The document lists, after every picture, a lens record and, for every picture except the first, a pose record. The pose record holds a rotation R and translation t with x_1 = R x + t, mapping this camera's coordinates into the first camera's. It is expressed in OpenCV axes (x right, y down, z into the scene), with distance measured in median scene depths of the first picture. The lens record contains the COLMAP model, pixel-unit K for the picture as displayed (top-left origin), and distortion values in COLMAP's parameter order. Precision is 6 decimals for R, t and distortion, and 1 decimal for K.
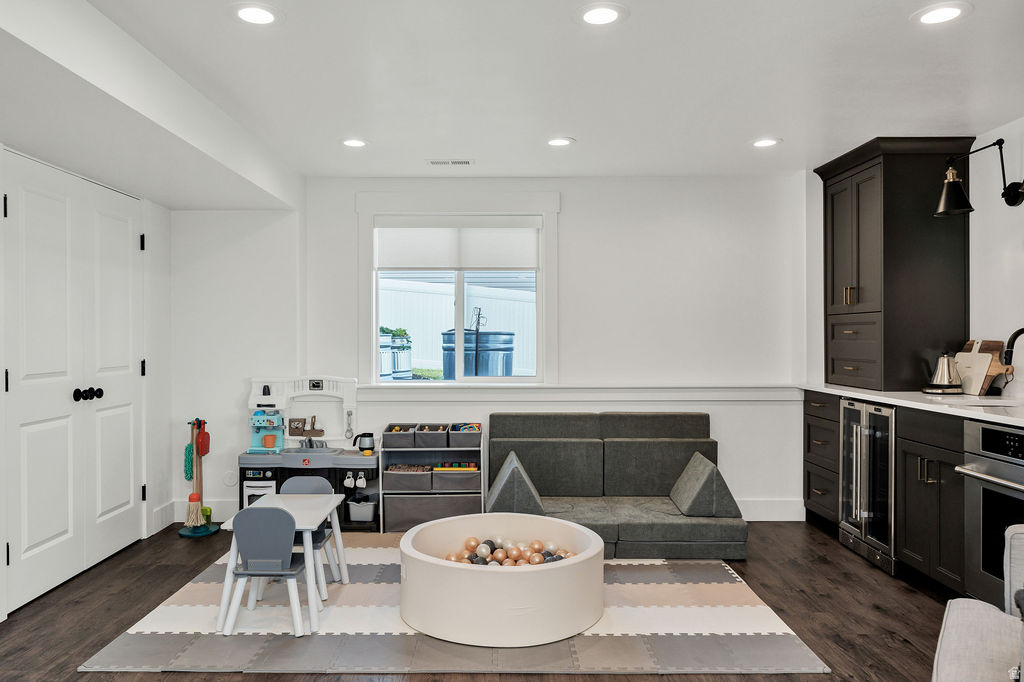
lens RADIAL K [[715.7, 0, 499.5], [0, 715.7, 342.1], [0, 0, 1]] dist [0.002130, 0.001976]
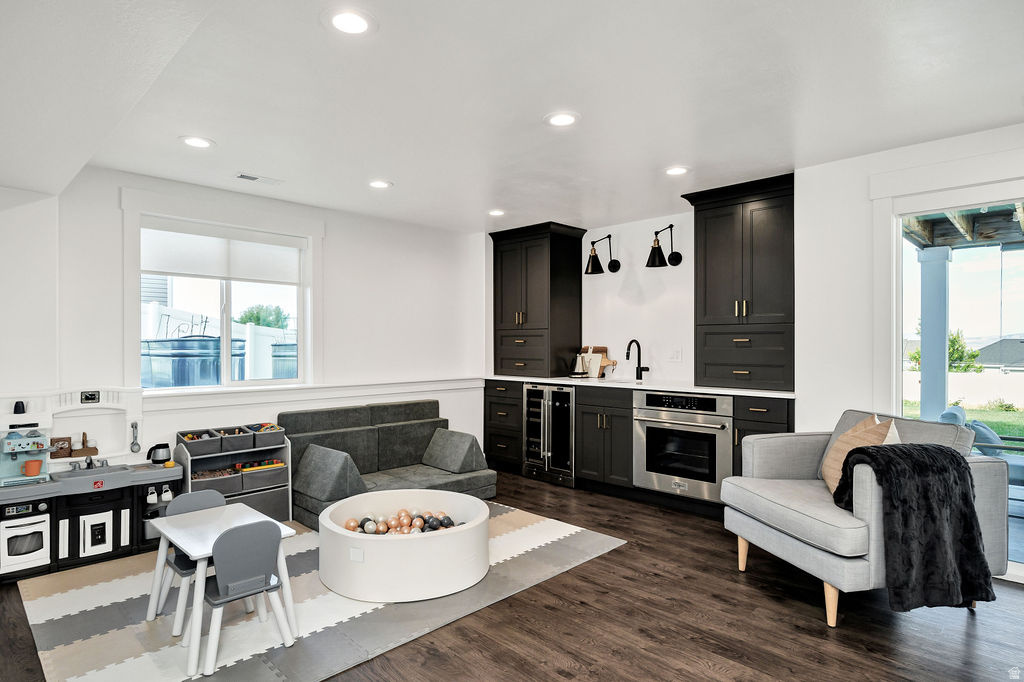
lens RADIAL K [[563.4, 0, 497.0], [0, 563.4, 346.2], [0, 0, 1]] dist [-0.003892, -0.000342]
pose [[0.708501, -0.000083, 0.705710, -0.408255], [0.002066, 0.999996, -0.001957, -0.000650], [-0.705706, 0.002844, 0.708499, 0.160005]]
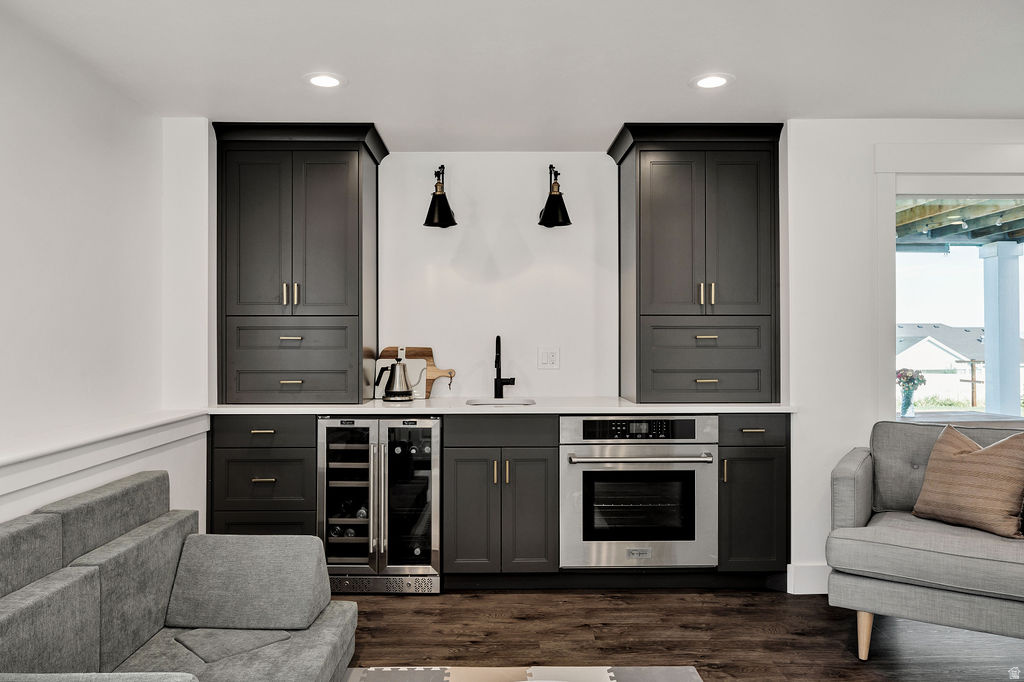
lens RADIAL K [[715.7, 0, 499.5], [0, 715.7, 342.1], [0, 0, 1]] dist [0.002130, 0.001976]
pose [[-0.014123, 0.001827, 0.999899, -0.332550], [0.007457, 0.999971, -0.001722, -0.005775], [-0.999872, 0.007432, -0.014136, 0.757519]]
